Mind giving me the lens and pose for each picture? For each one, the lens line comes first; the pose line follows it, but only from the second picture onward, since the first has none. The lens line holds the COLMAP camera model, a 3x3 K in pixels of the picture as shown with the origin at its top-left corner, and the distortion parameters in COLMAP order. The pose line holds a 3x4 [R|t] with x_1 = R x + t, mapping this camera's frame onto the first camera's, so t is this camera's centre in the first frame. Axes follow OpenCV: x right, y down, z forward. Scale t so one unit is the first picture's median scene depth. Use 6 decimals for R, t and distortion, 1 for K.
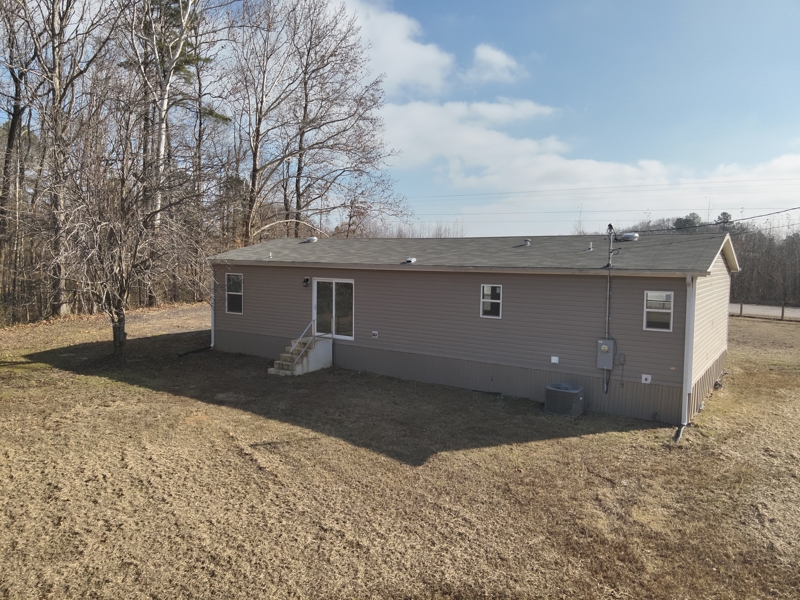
lens RADIAL K [[582.2, 0, 397.5], [0, 582.2, 300.3], [0, 0, 1]] dist [0.132860, -0.255275]
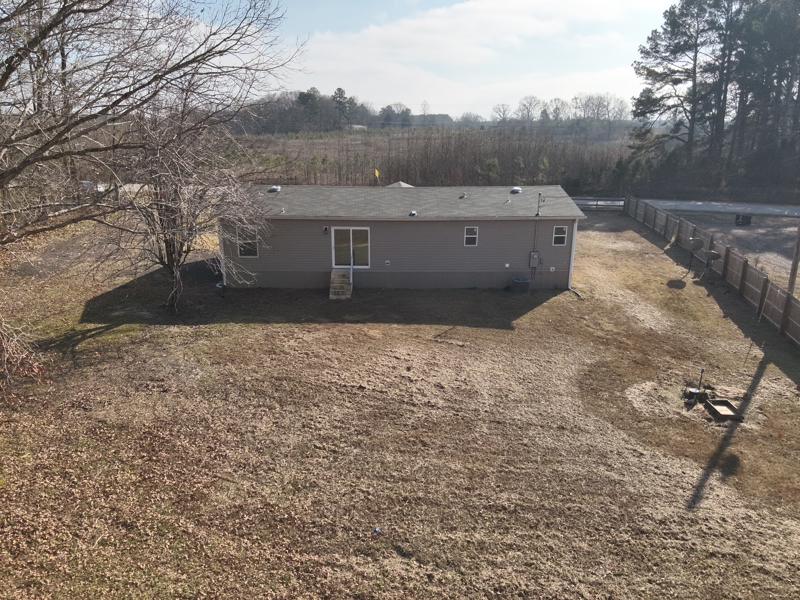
lens RADIAL K [[582.2, 0, 397.5], [0, 582.2, 300.3], [0, 0, 1]] dist [0.132860, -0.255275]
pose [[0.816471, -0.171966, 0.551183, -0.853031], [0.051507, 0.972504, 0.227119, -0.185848], [-0.575085, -0.157046, 0.802879, -0.246493]]
